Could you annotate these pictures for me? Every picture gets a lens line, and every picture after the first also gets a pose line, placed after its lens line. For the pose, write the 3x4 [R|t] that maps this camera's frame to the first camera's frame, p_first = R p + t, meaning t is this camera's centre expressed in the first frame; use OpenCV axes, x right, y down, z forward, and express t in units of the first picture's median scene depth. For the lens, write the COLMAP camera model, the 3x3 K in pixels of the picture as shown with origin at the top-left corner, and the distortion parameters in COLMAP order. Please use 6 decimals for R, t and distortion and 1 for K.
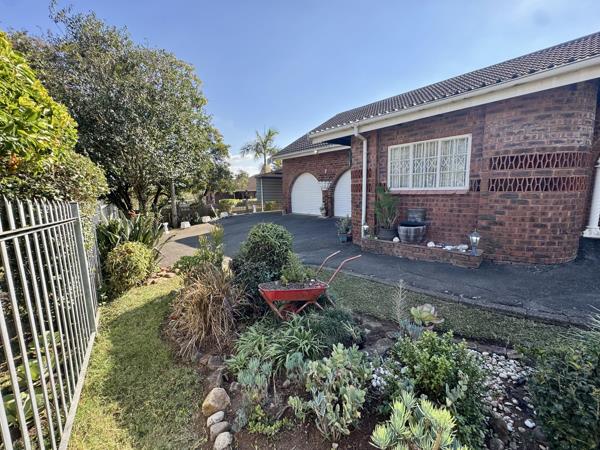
lens RADIAL K [[236.6, 0, 301.1], [0, 236.6, 224.3], [0, 0, 1]] dist [-0.000109, -0.000274]
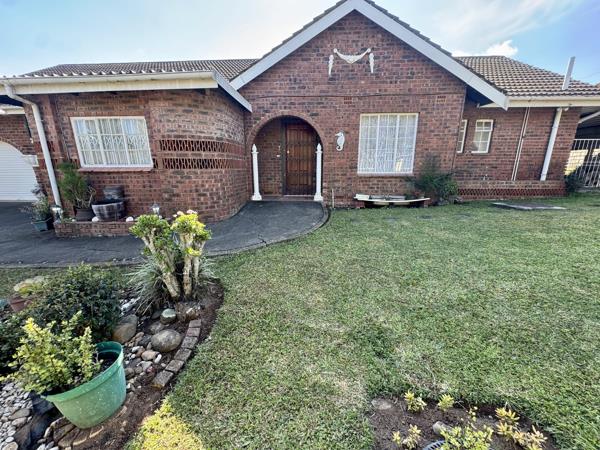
lens RADIAL K [[236.6, 0, 300.1], [0, 236.6, 225.5], [0, 0, 1]] dist [-0.000109, -0.000274]
pose [[0.715778, -0.155279, 0.680846, 0.391542], [0.090436, 0.987367, 0.130110, 0.046353], [-0.692448, -0.031557, 0.720778, -0.321898]]
